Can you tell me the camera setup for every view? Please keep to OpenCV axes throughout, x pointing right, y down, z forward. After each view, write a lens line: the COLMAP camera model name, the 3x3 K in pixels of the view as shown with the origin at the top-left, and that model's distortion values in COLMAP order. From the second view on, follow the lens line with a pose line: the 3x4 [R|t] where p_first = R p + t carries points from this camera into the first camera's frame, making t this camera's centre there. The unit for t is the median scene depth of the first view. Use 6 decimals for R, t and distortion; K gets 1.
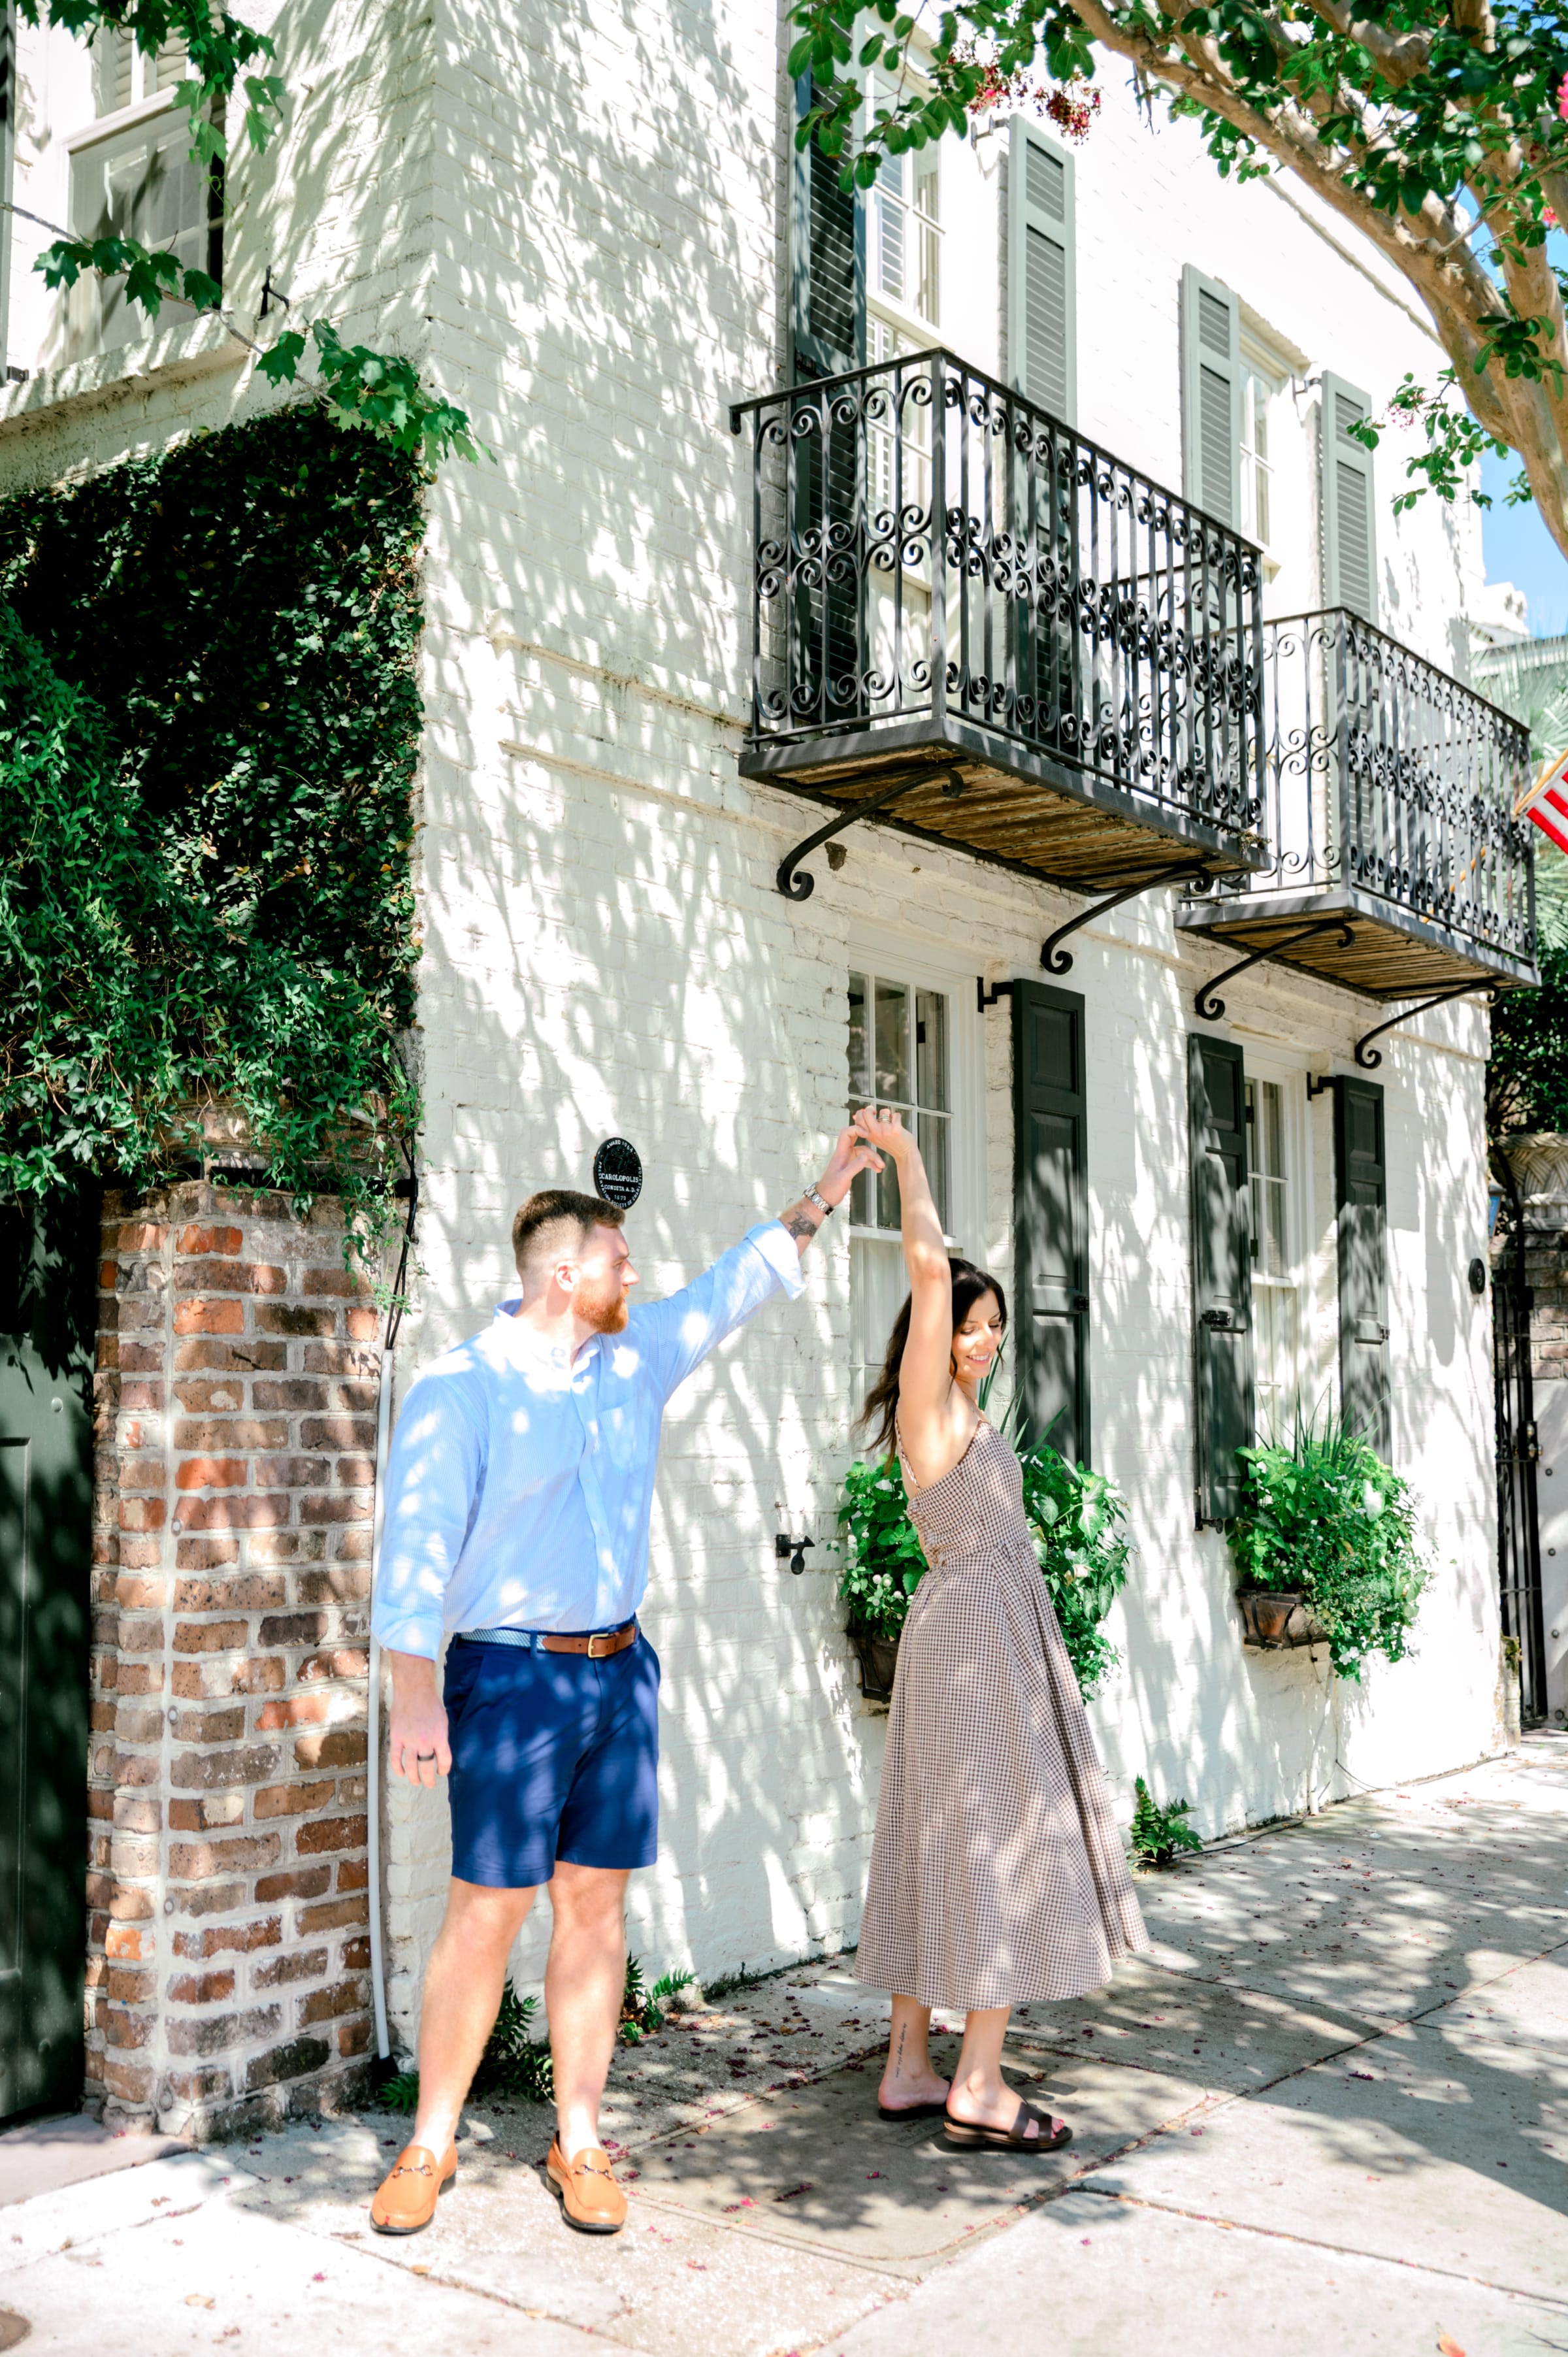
lens RADIAL K [[2467.1, 0, 799.1], [0, 2467.1, 1143.0], [0, 0, 1]] dist [0.010184, 0.000000]
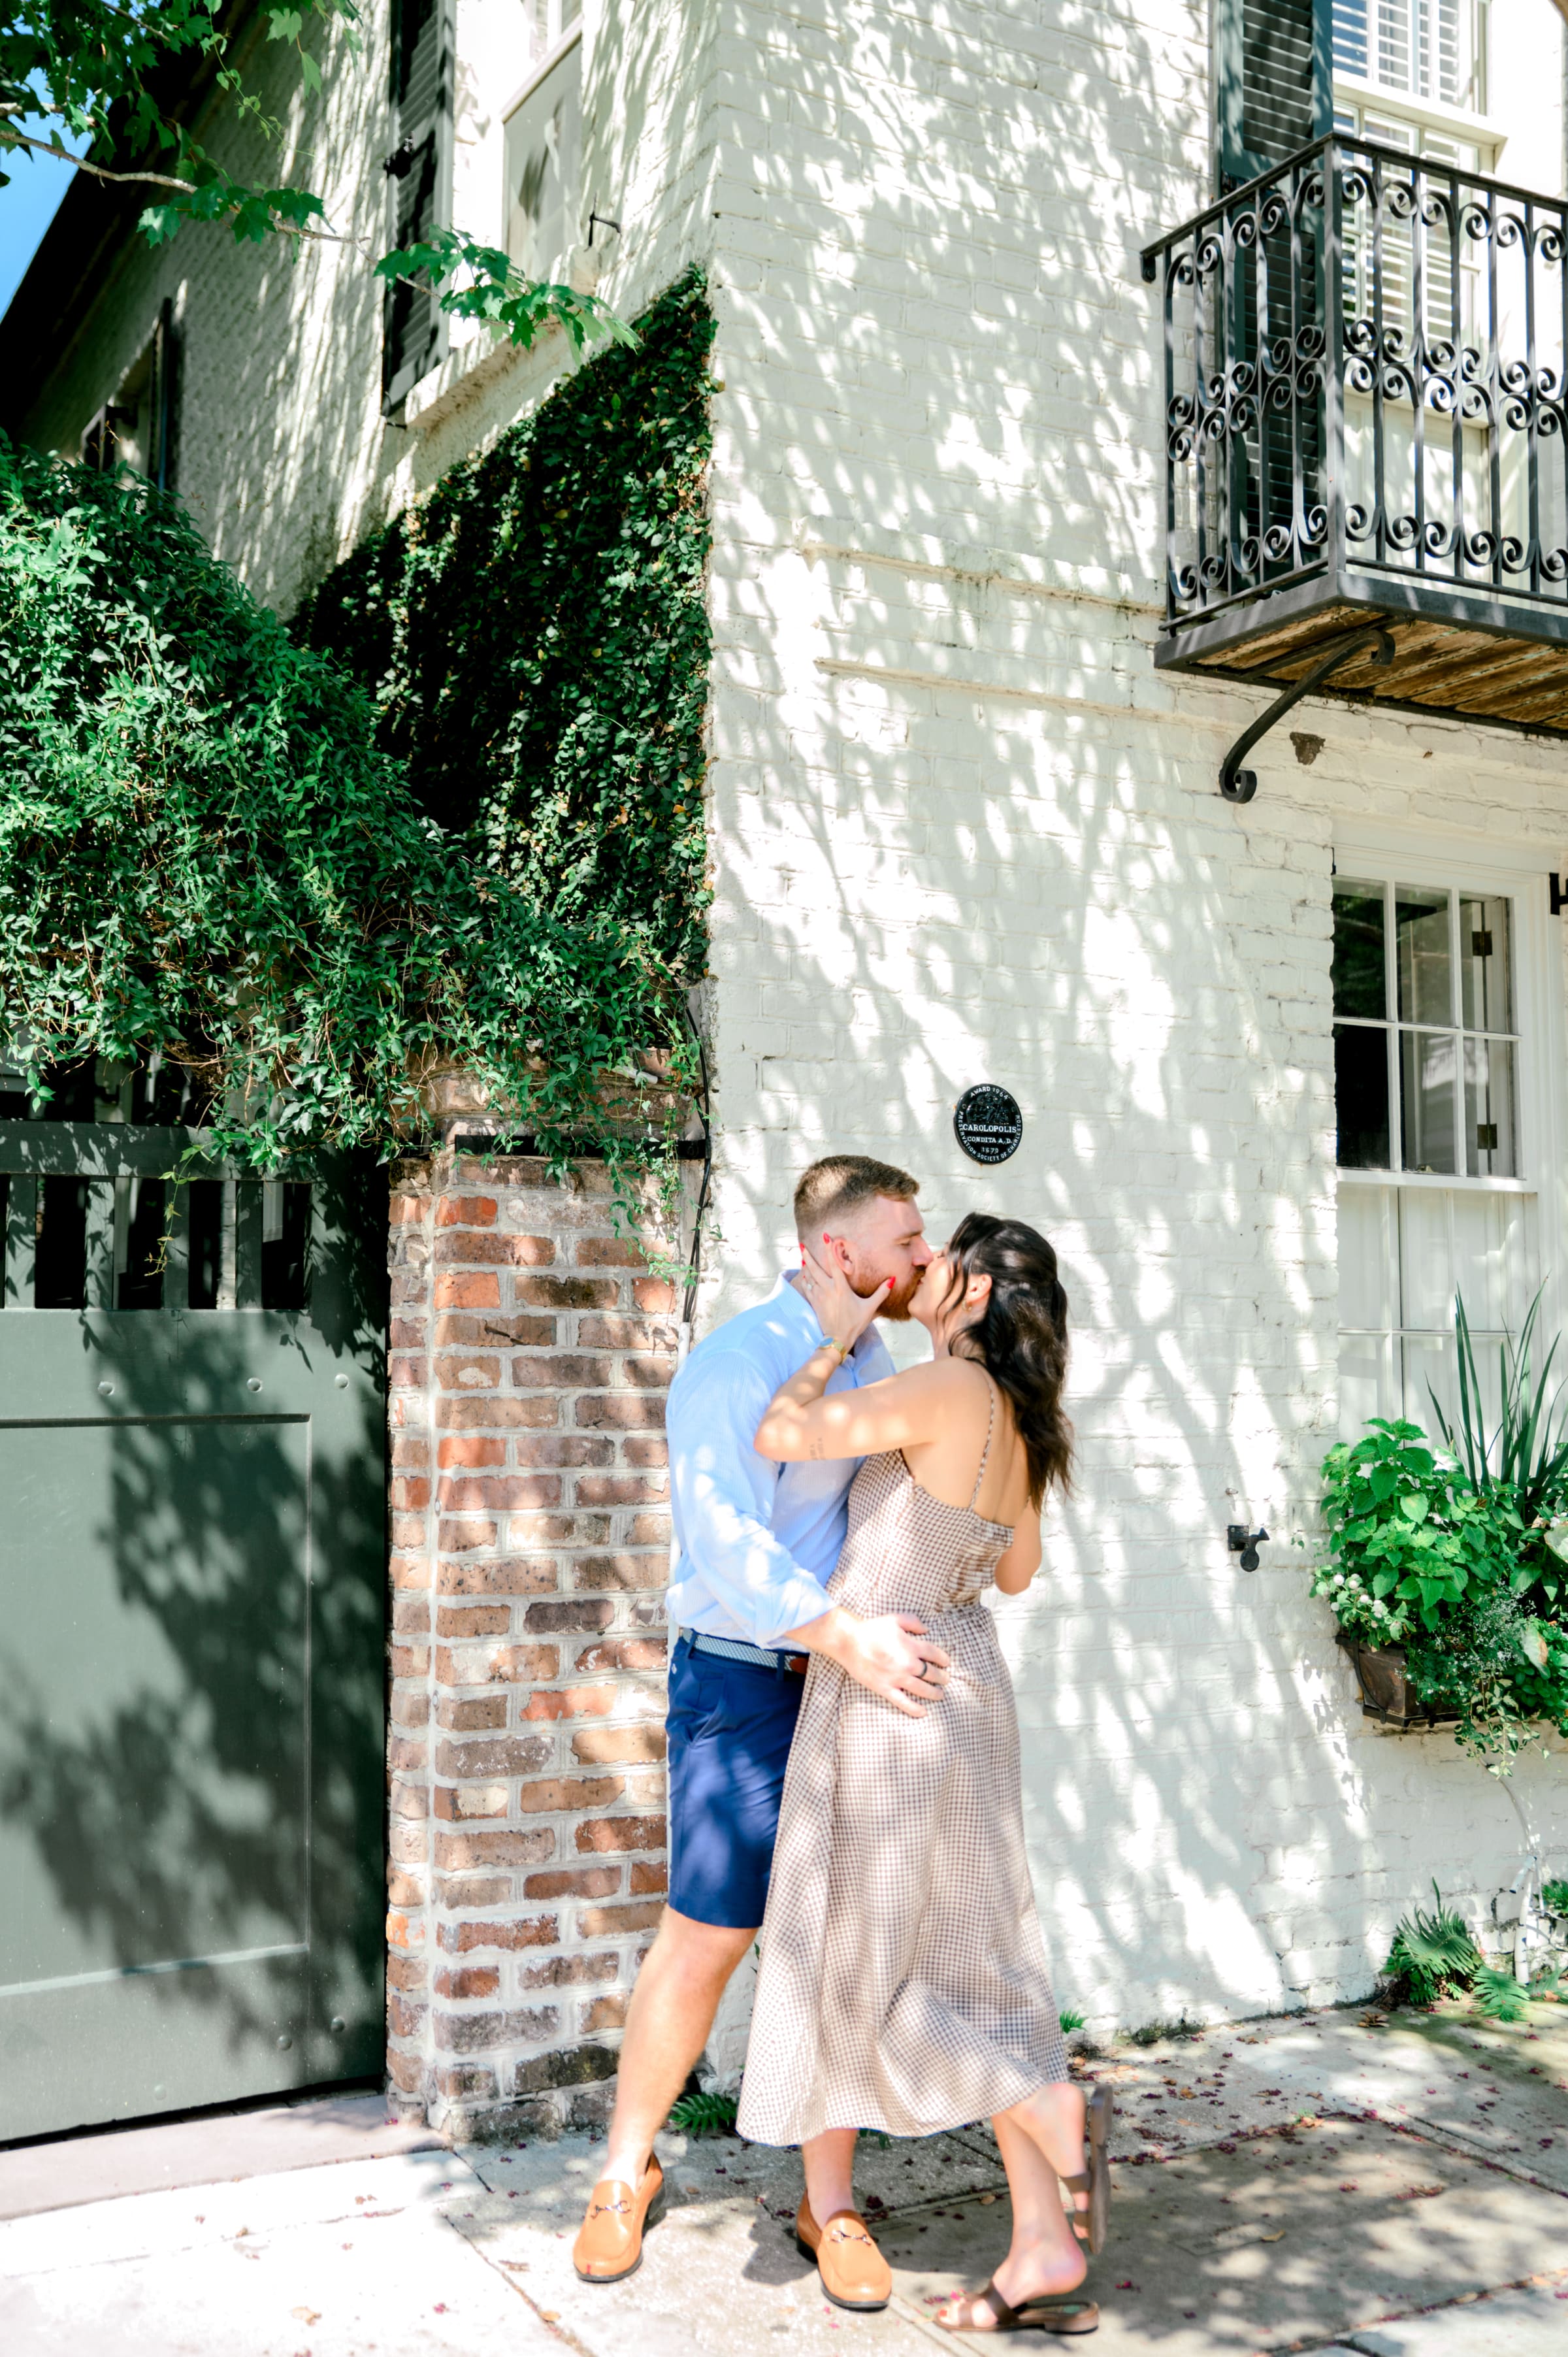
lens RADIAL K [[2467.1, 0, 1009.4], [0, 2467.1, 1138.7], [0, 0, 1]] dist [0.010184, 0.000000]
pose [[0.908466, -0.037913, -0.416236, 0.329585], [0.044619, 0.998984, 0.006391, 0.013062], [0.415571, -0.024378, 0.909234, 0.193086]]
